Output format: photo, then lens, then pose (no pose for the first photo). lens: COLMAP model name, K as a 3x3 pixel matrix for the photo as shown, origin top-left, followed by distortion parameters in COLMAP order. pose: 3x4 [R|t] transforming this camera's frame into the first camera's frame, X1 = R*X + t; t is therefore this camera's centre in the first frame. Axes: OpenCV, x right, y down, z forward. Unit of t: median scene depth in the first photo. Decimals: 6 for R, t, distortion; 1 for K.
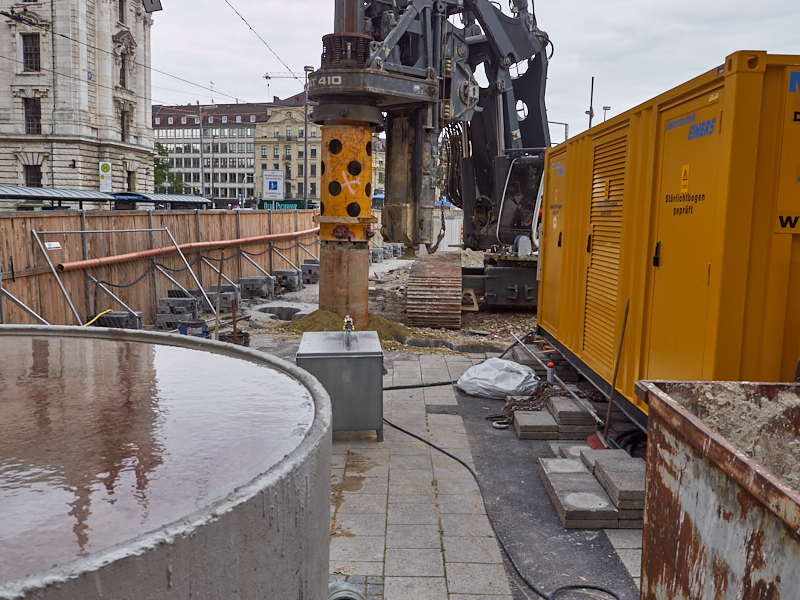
lens RADIAL K [[747.0, 0, 403.6], [0, 747.0, 307.0], [0, 0, 1]] dist [0.010575, 0.000000]
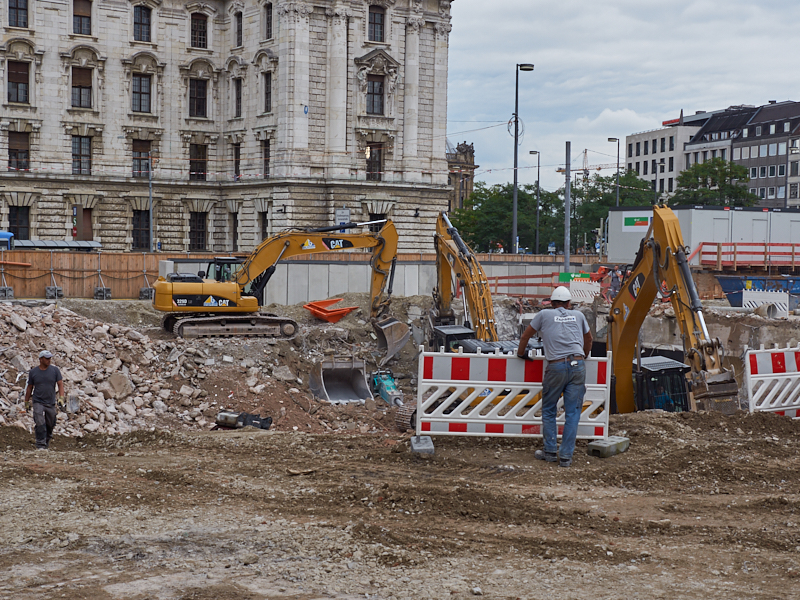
lens RADIAL K [[1317.1, 0, 398.1], [0, 1317.1, 294.0], [0, 0, 1]] dist [0.068855, 0.000000]
pose [[0.658651, 0.005615, -0.752428, 0.814134], [-0.091408, 0.993163, -0.072604, 0.010719], [0.746876, 0.116599, 0.654661, 0.083425]]
